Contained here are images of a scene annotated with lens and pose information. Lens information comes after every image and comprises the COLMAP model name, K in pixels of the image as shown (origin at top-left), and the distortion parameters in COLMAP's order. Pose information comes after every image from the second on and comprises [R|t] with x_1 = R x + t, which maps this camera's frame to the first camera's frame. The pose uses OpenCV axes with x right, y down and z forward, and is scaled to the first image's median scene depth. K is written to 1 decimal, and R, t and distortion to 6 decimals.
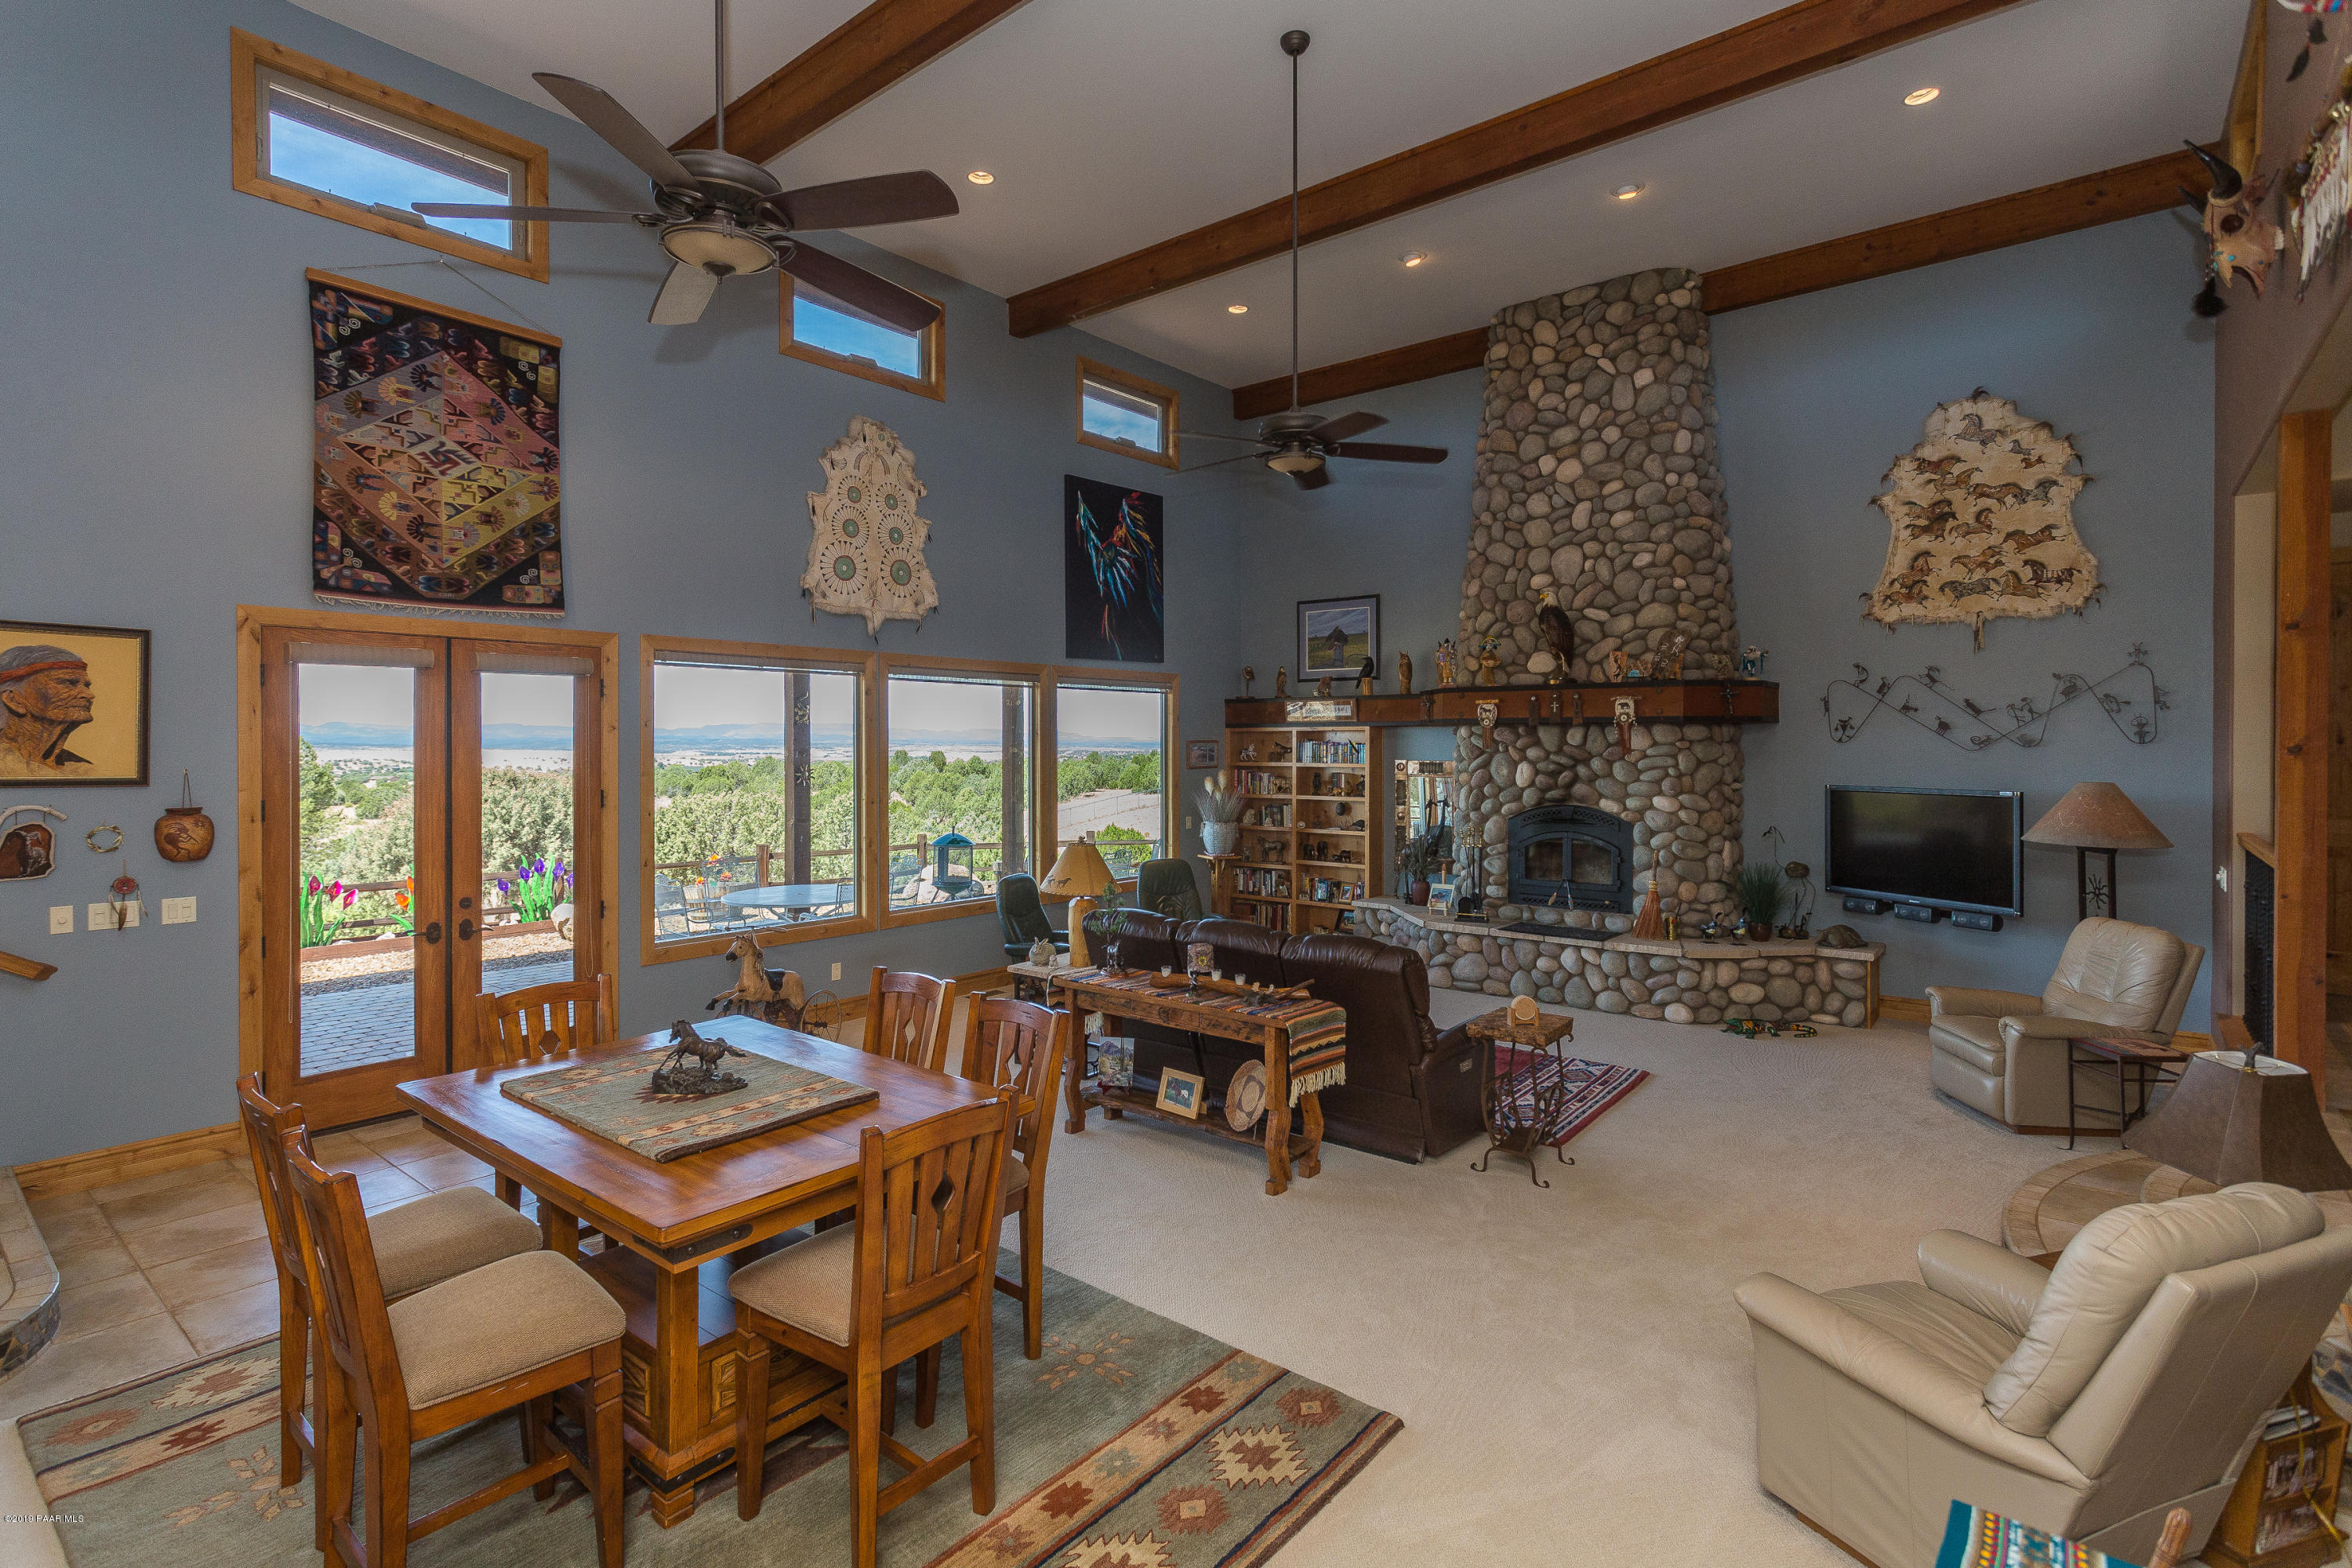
lens RADIAL K [[1106.5, 0, 1156.9], [0, 1106.5, 751.2], [0, 0, 1]] dist [0.005924, 0.001141]
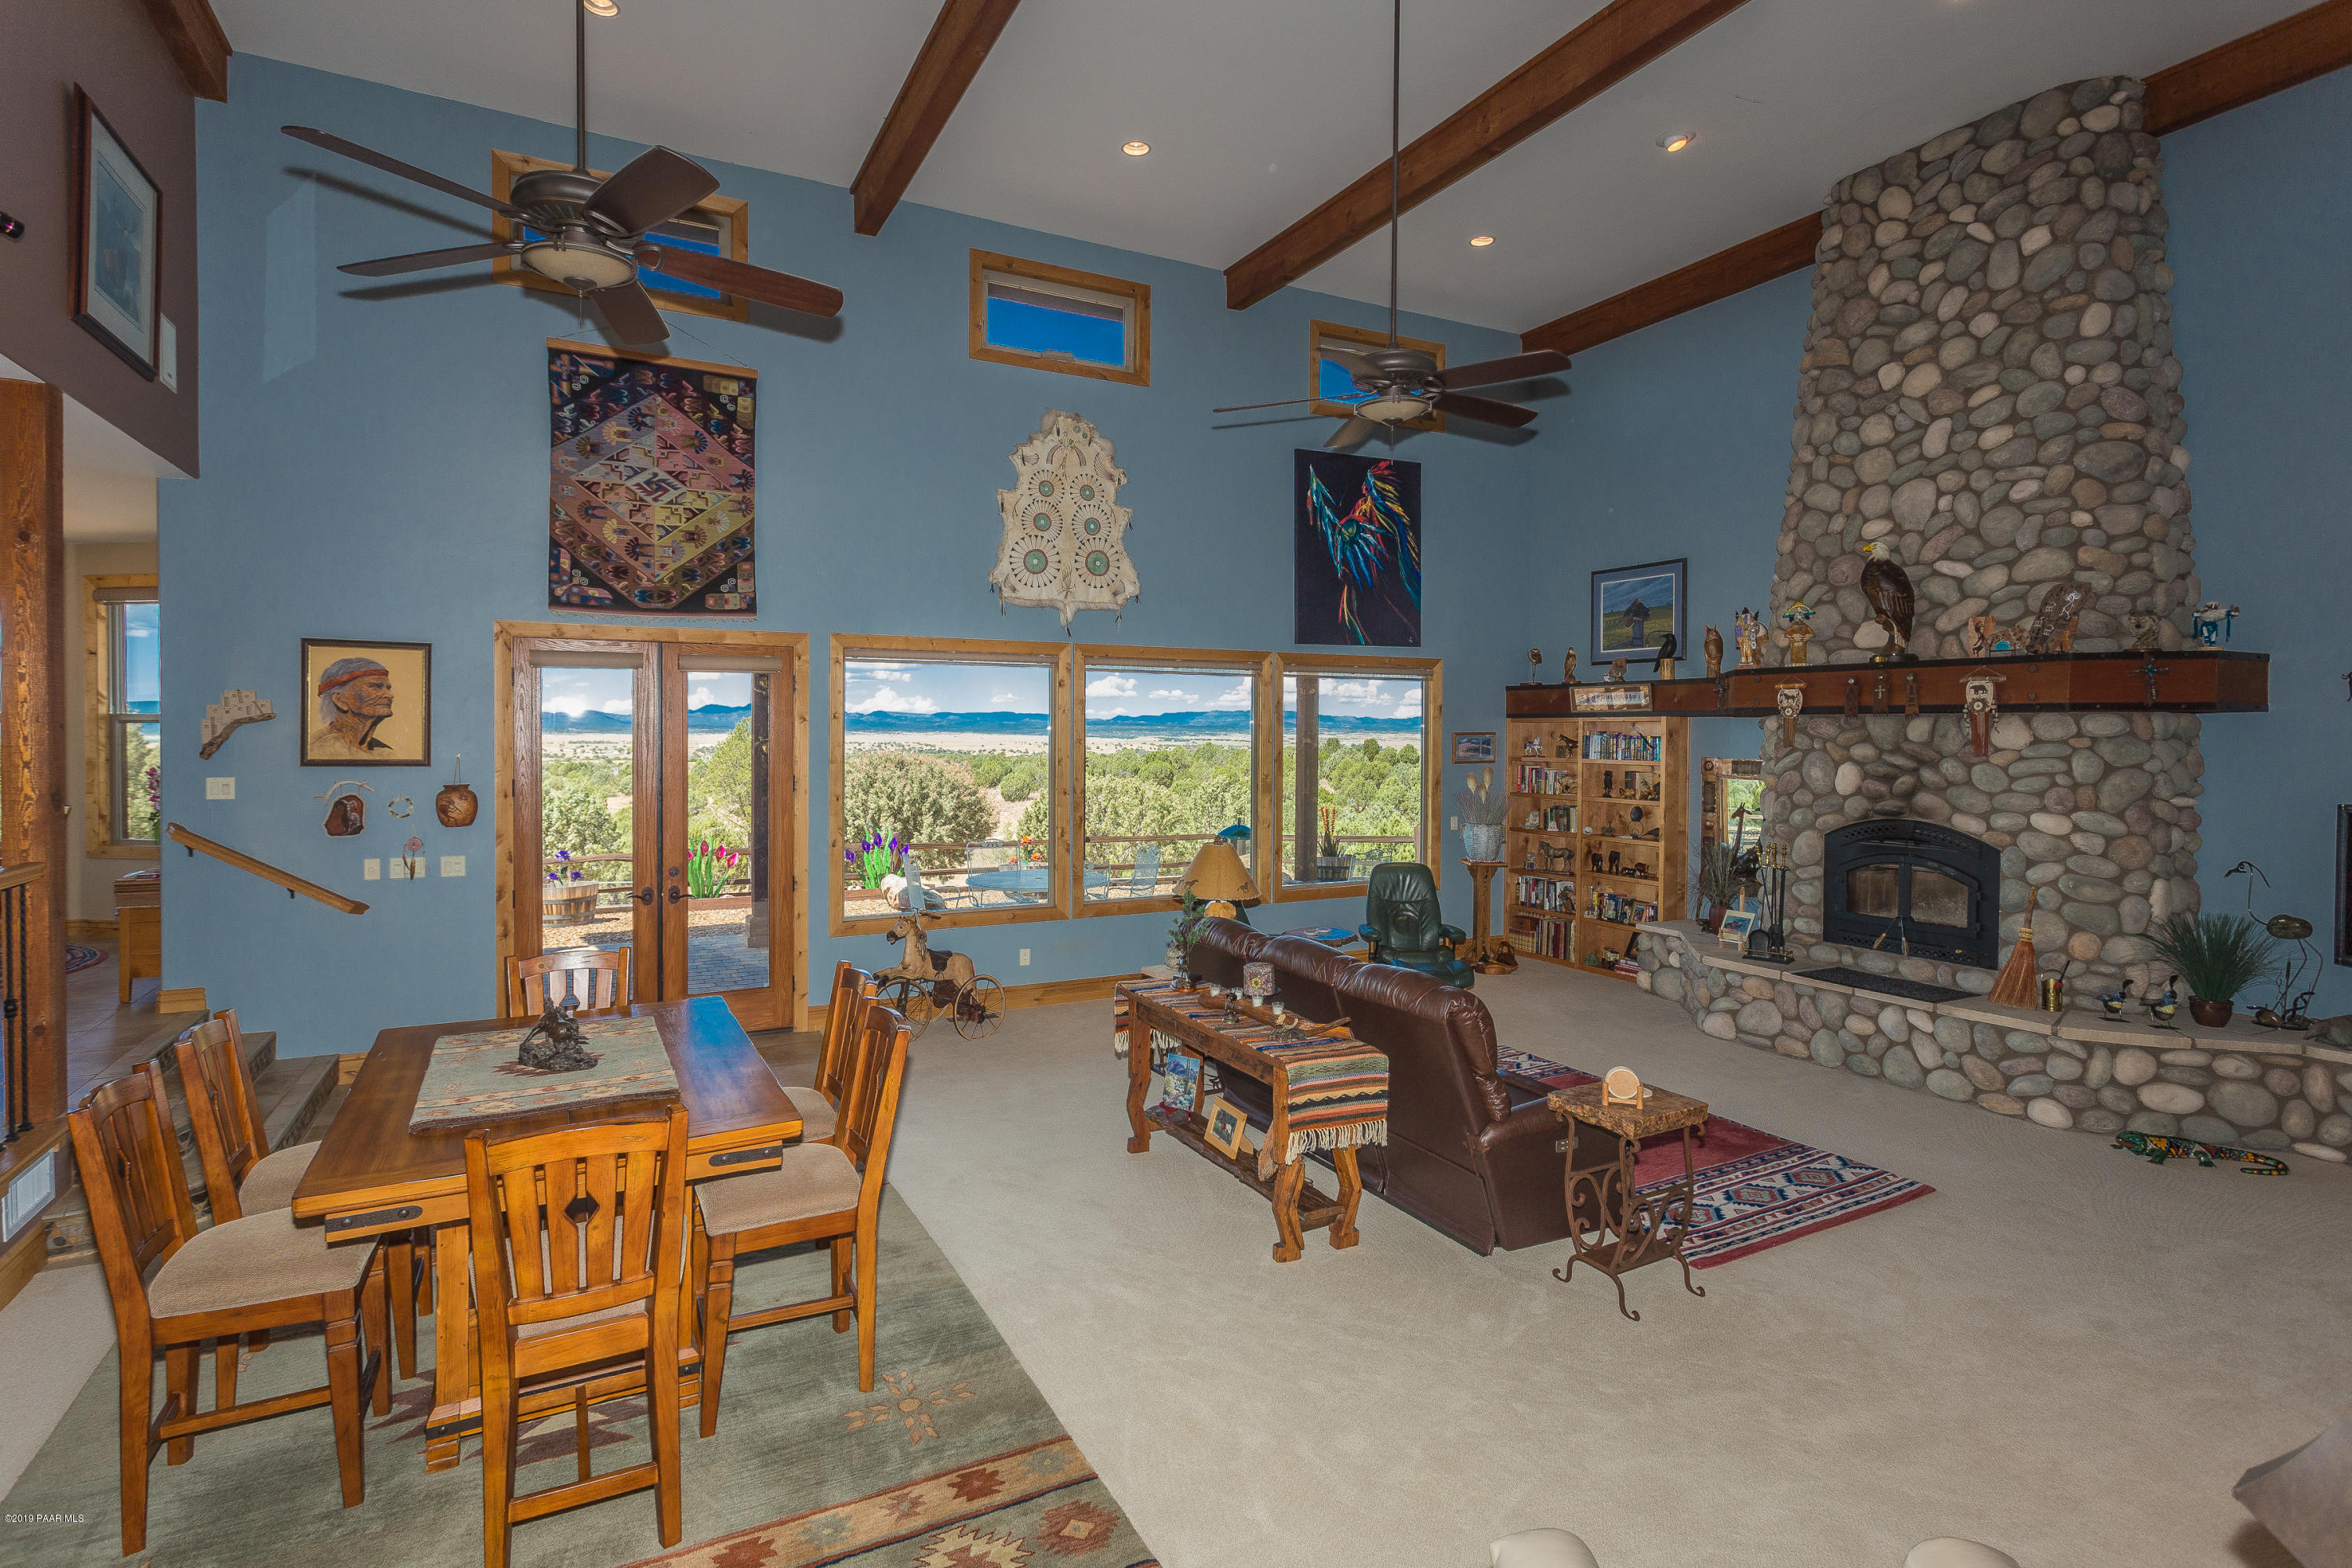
lens RADIAL K [[1106.5, 0, 1138.9], [0, 1106.5, 752.5], [0, 0, 1]] dist [0.005924, 0.001141]
pose [[0.919885, 0.012465, -0.391990, 0.190763], [-0.007681, 0.999876, 0.013769, -0.004898], [0.392113, -0.009655, 0.919867, 0.091810]]
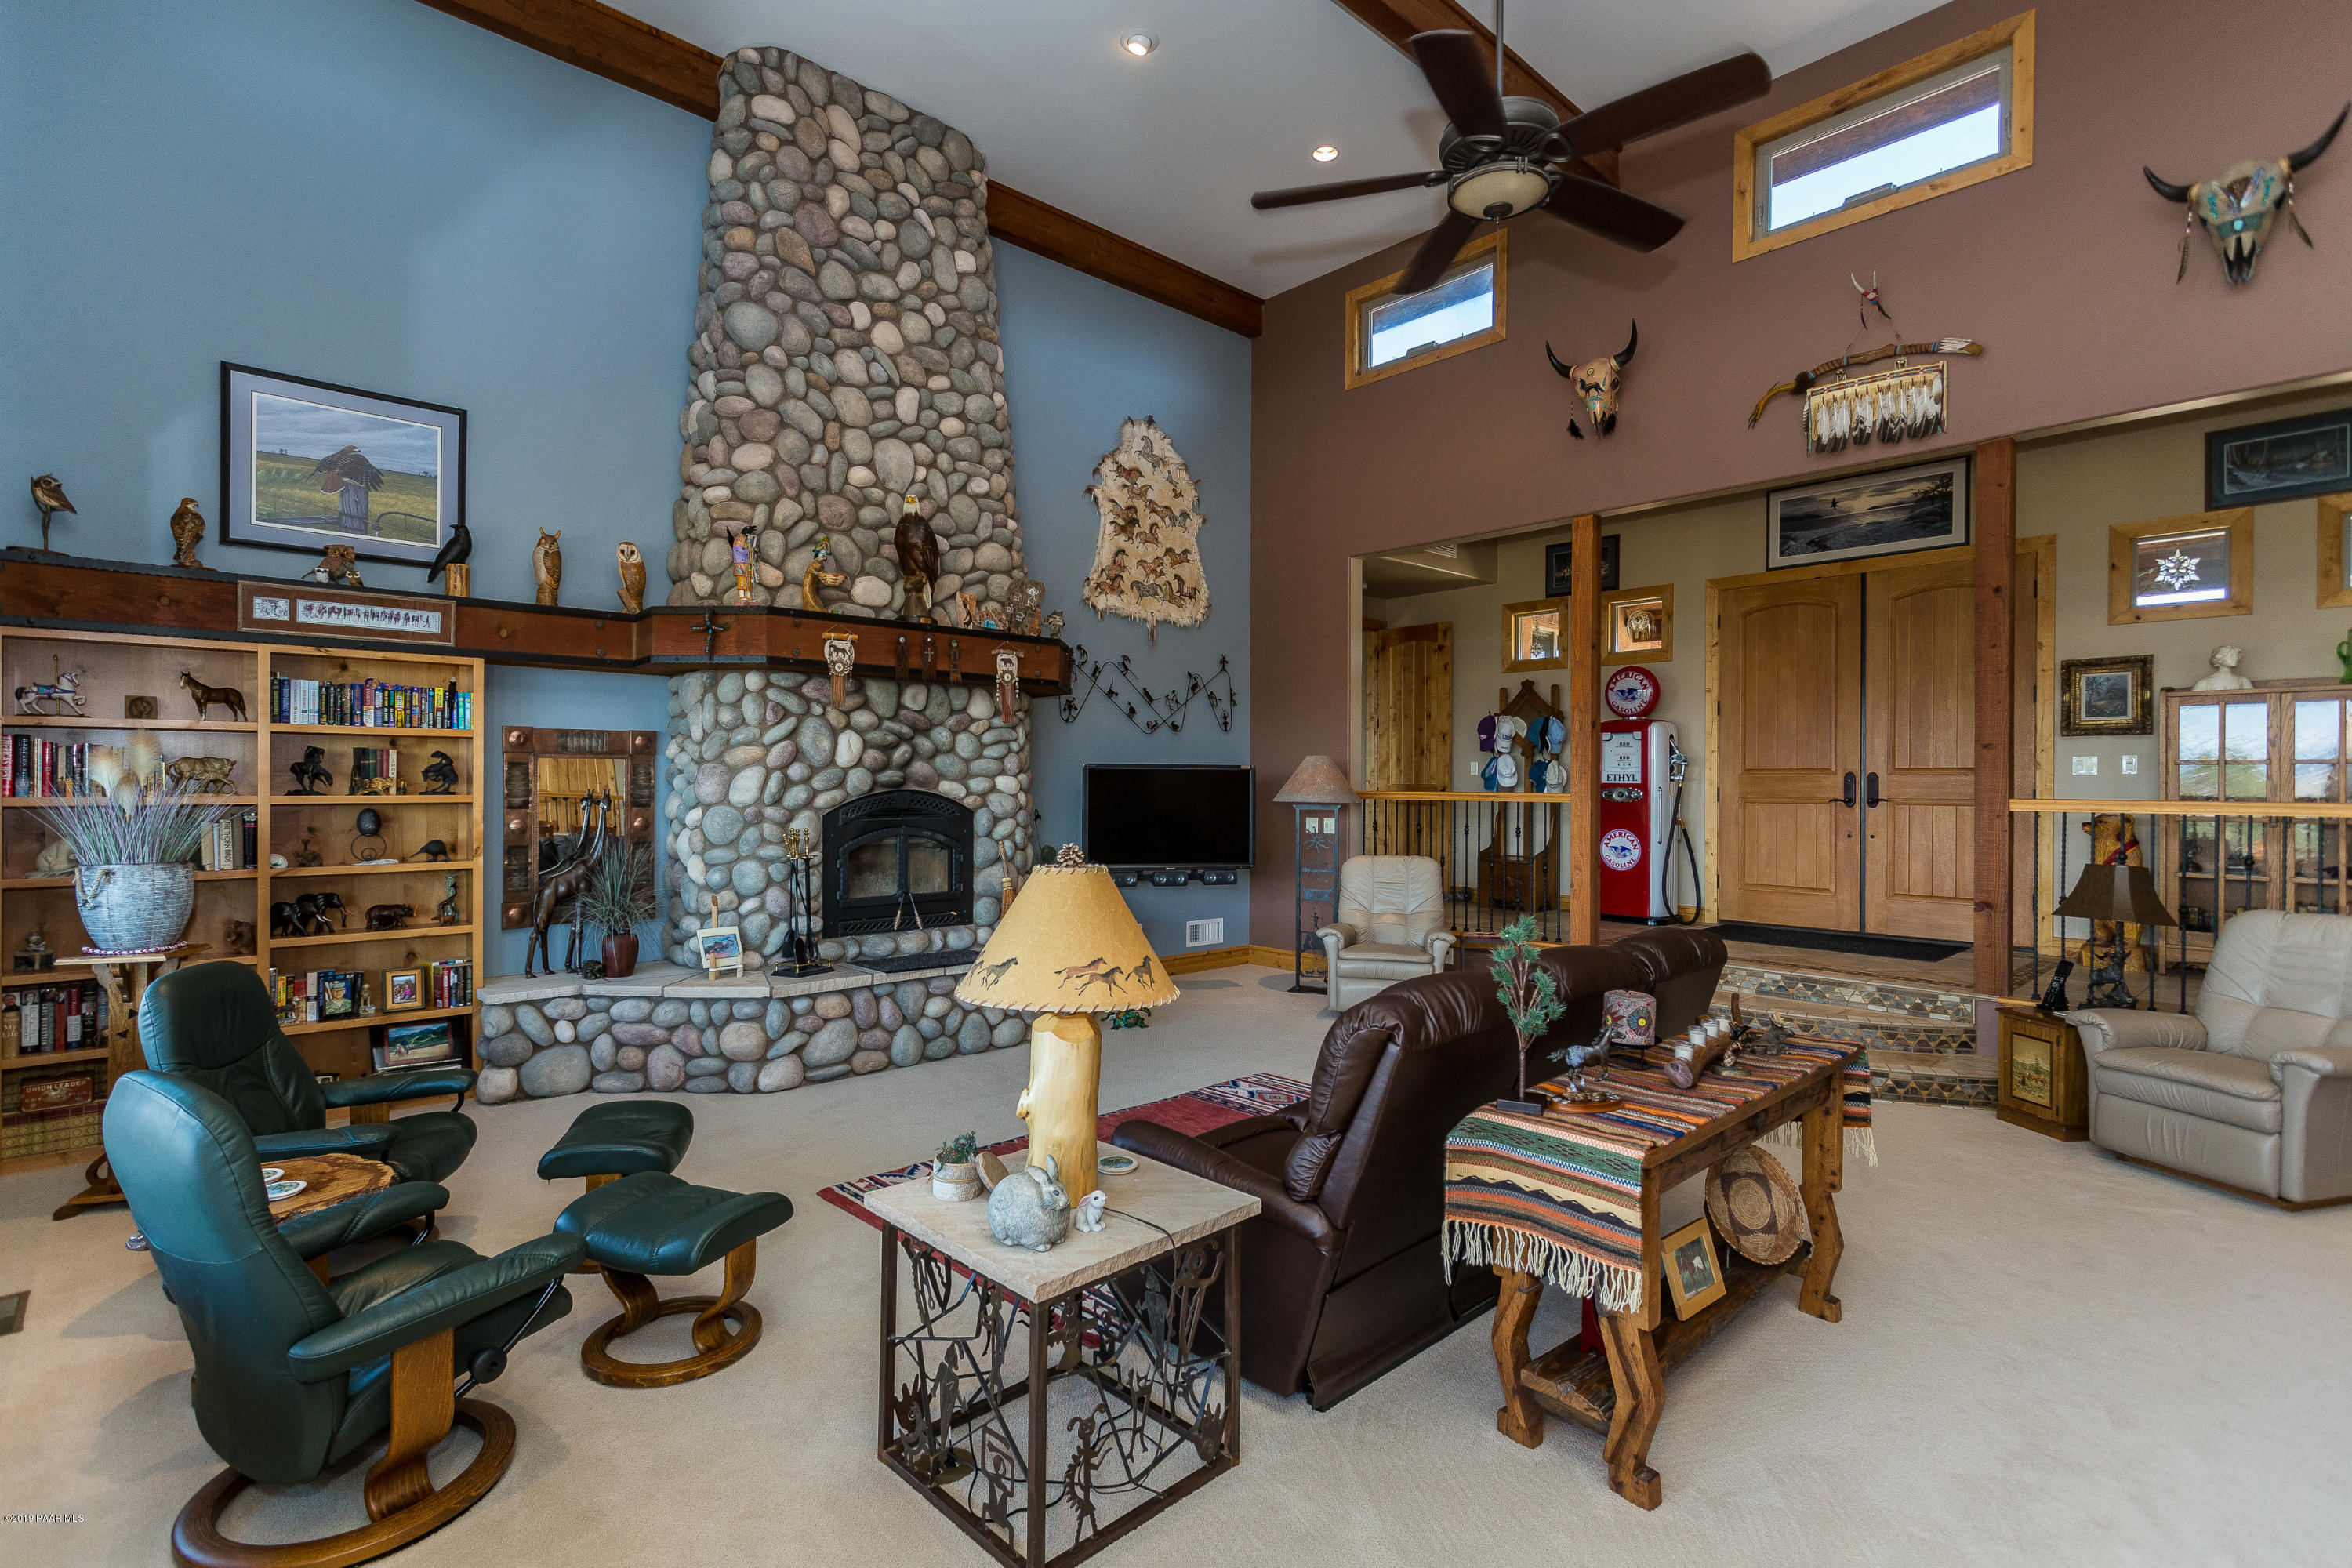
lens RADIAL K [[1106.5, 0, 1179.1], [0, 1106.5, 786.5], [0, 0, 1]] dist [0.005924, 0.001141]
pose [[0.135763, -0.001251, 0.990741, -0.350992], [0.003517, 0.999994, 0.000781, 0.048232], [-0.990735, 0.003379, 0.135767, 0.750890]]
